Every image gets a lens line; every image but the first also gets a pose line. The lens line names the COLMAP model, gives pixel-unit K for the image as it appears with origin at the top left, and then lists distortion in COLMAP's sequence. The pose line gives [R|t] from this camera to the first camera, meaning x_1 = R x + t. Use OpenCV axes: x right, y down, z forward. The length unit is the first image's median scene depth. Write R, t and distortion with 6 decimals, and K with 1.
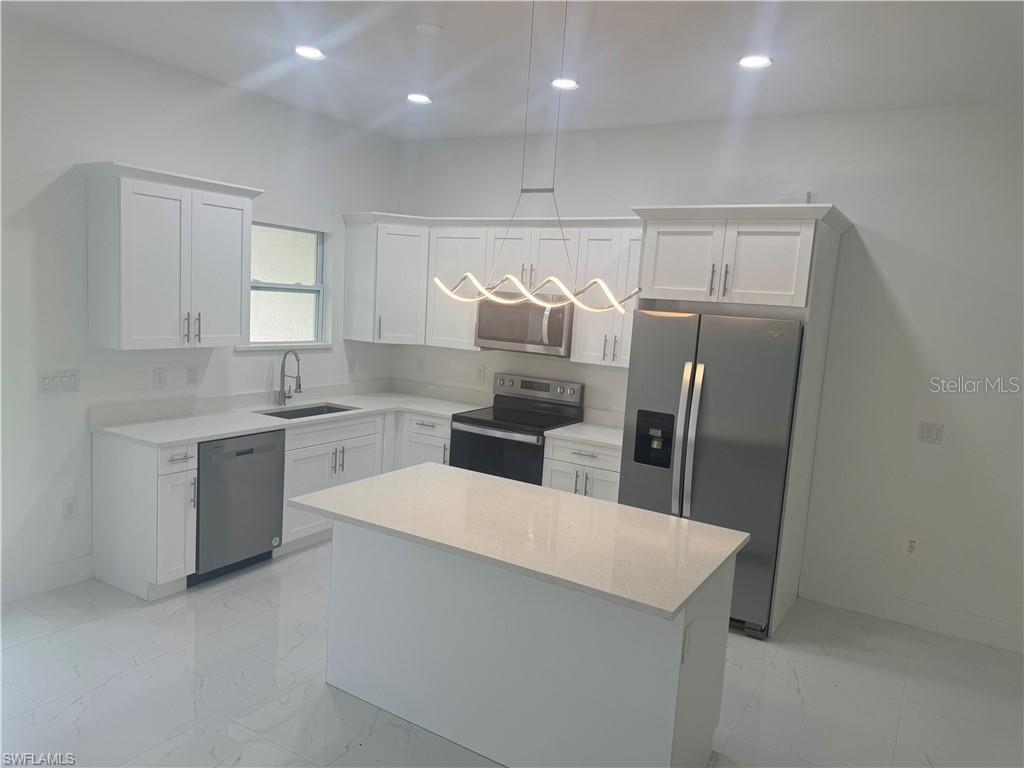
lens RADIAL K [[717.0, 0, 512.7], [0, 717.0, 382.9], [0, 0, 1]] dist [0.062890, -0.068365]
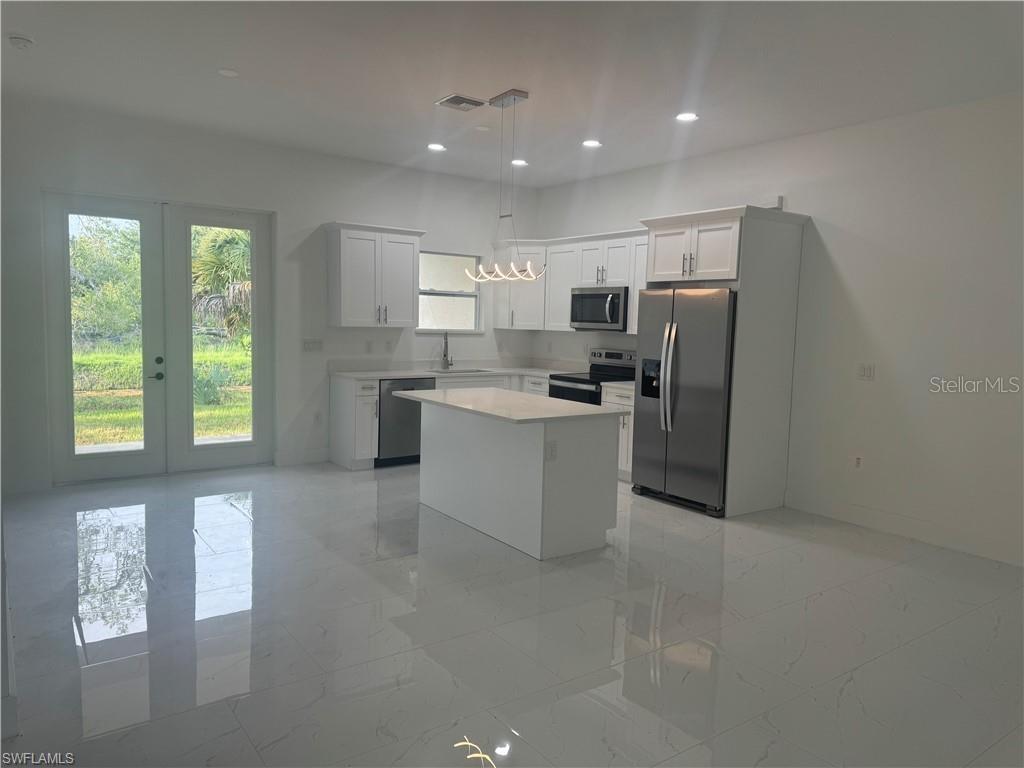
lens RADIAL K [[717.0, 0, 520.2], [0, 717.0, 383.7], [0, 0, 1]] dist [0.062890, -0.068365]
pose [[0.924963, -0.003487, -0.380041, 0.451778], [-0.013979, 0.998969, -0.043189, 0.139673], [0.379800, 0.045261, 0.923961, -0.384646]]
